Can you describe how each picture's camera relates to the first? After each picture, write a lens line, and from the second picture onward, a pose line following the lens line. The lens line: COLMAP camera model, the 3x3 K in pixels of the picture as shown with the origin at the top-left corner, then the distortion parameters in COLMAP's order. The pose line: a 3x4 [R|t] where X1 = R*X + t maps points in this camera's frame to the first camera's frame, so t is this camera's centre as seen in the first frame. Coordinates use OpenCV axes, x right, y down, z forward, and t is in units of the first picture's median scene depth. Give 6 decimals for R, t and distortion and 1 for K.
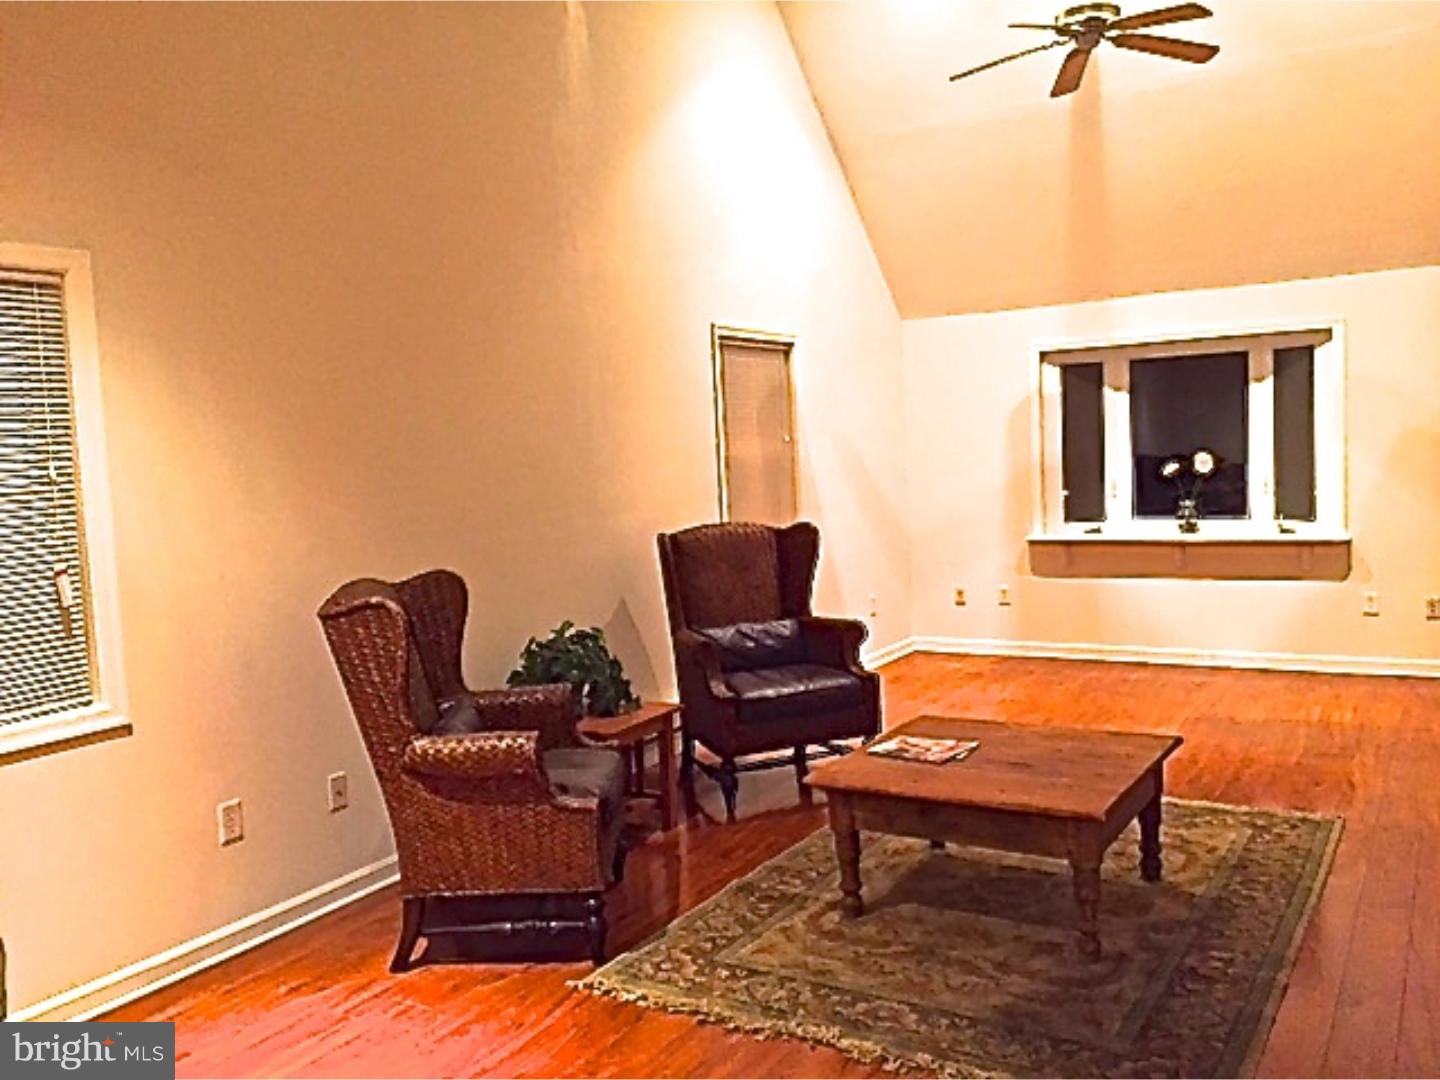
lens RADIAL K [[1217.1, 0, 724.7], [0, 1217.1, 540.5], [0, 0, 1]] dist [0.075923, -0.097218]
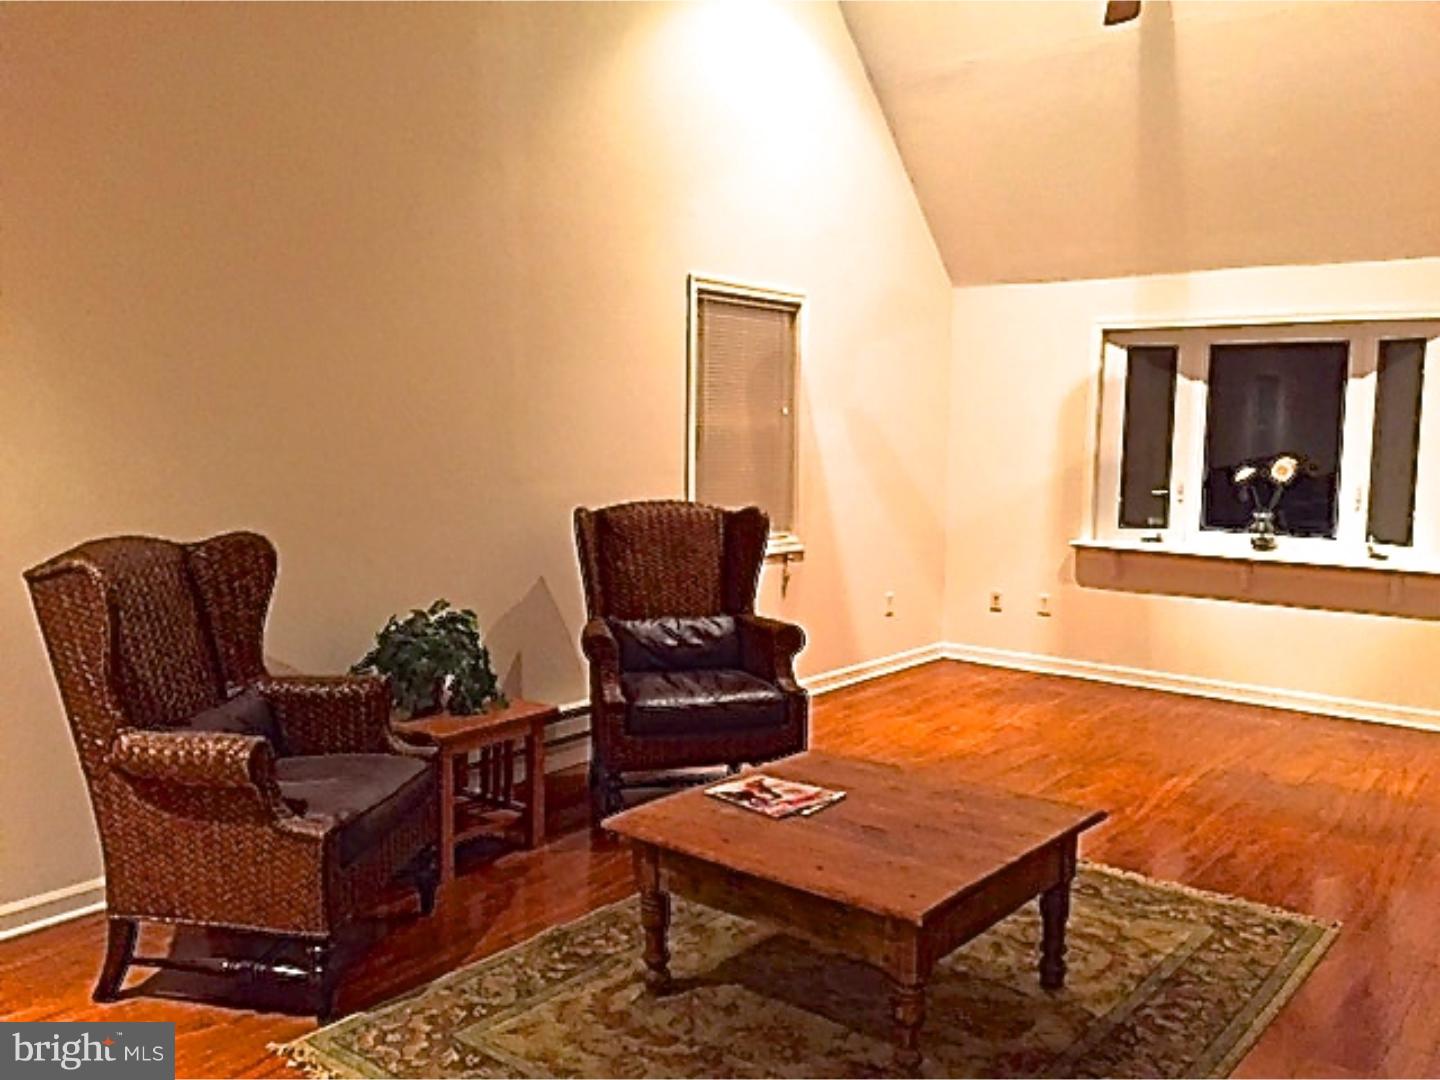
lens RADIAL K [[1217.1, 0, 722.0], [0, 1217.1, 539.0], [0, 0, 1]] dist [0.075923, -0.097218]
pose [[0.989602, 0.072996, -0.123935, 0.182683], [-0.070420, 0.997203, 0.025046, -0.014429], [0.125417, -0.016058, 0.991974, 0.163326]]
